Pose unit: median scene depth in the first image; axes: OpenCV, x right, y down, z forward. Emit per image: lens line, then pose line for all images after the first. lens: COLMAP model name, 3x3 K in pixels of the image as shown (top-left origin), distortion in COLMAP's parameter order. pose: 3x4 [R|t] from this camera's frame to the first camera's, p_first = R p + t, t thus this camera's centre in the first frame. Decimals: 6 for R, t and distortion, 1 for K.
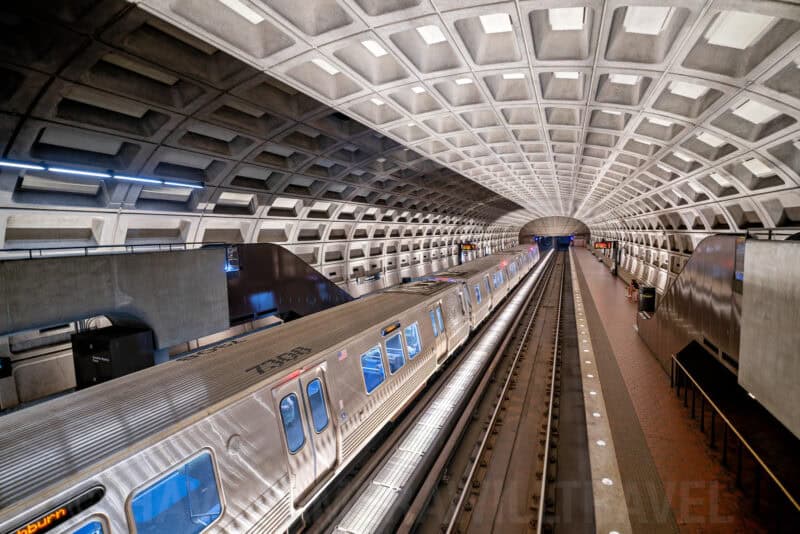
lens RADIAL K [[360.5, 0, 403.7], [0, 360.5, 252.3], [0, 0, 1]] dist [-0.002497, -0.000201]
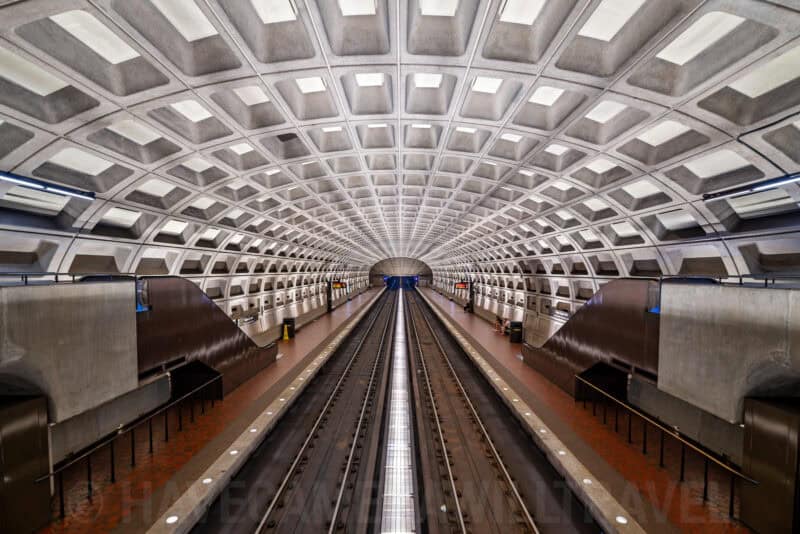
lens RADIAL K [[379.3, 0, 398.4], [0, 379.3, 276.4], [0, 0, 1]] dist [0.002024, -0.000265]
pose [[0.918028, 0.025605, 0.395687, -0.171056], [-0.010333, 0.999119, -0.040681, 0.002922], [-0.396380, 0.033258, 0.917484, 0.019524]]
